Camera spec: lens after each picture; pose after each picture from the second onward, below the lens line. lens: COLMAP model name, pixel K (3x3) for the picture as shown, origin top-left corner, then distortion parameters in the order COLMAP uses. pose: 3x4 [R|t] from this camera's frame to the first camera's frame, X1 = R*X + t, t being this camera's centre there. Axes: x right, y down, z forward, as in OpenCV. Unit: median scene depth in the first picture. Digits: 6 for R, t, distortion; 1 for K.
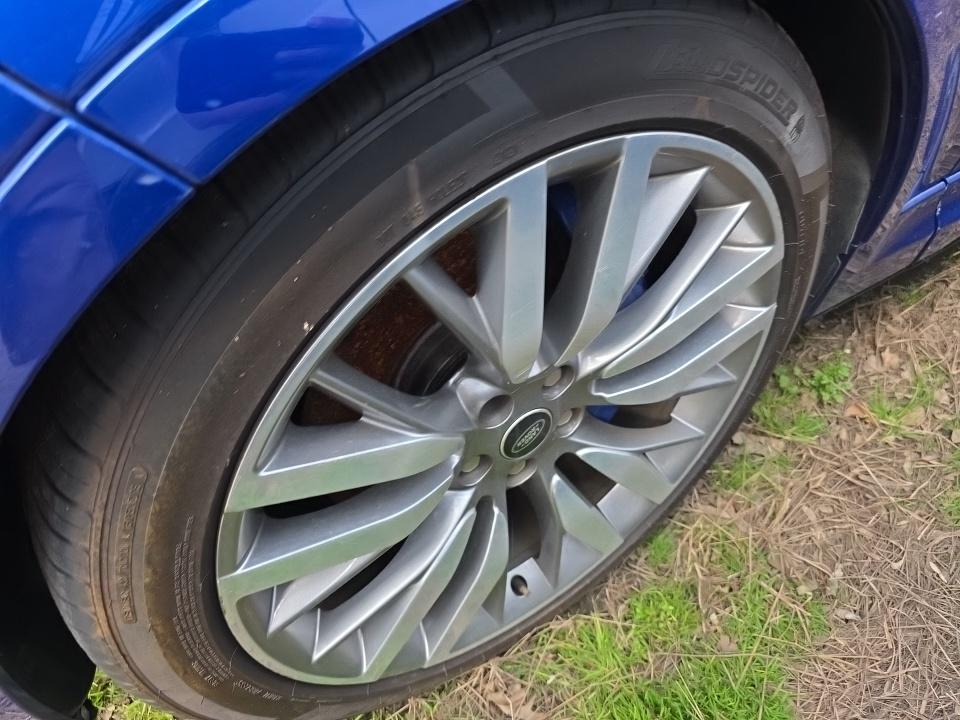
lens RADIAL K [[653.8, 0, 481.9], [0, 653.8, 362.9], [0, 0, 1]] dist [0.002026, 0.000880]
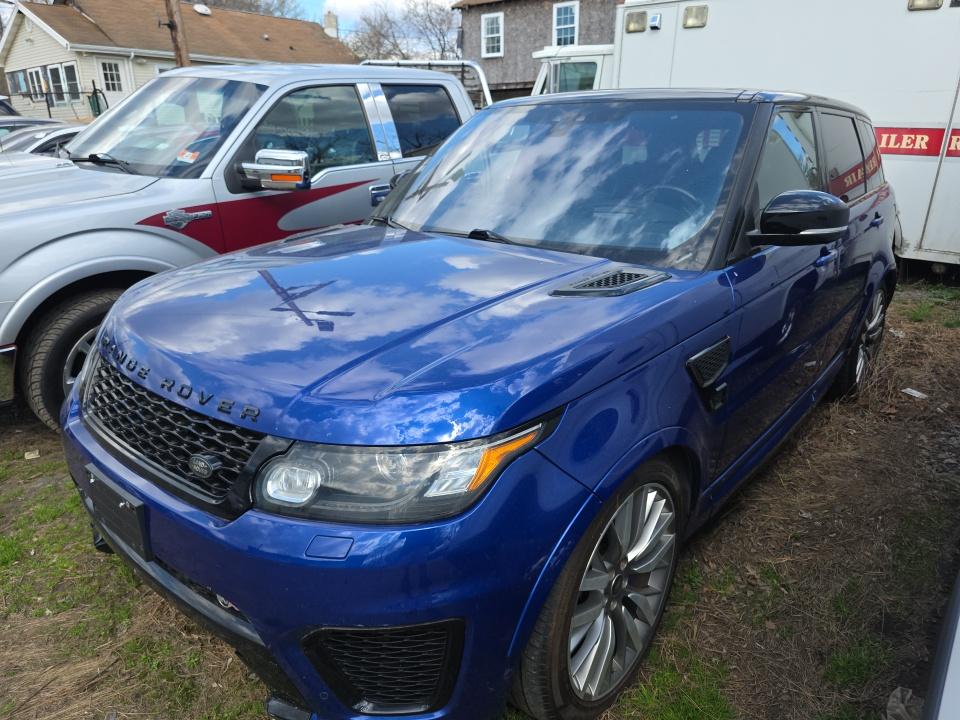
lens RADIAL K [[653.8, 0, 477.3], [0, 653.8, 360.6], [0, 0, 1]] dist [0.002026, 0.000880]
pose [[0.957213, -0.033136, 0.287481, -0.851260], [0.164832, 0.878950, -0.447523, 0.277989], [-0.237853, 0.475761, 0.846805, -1.147782]]
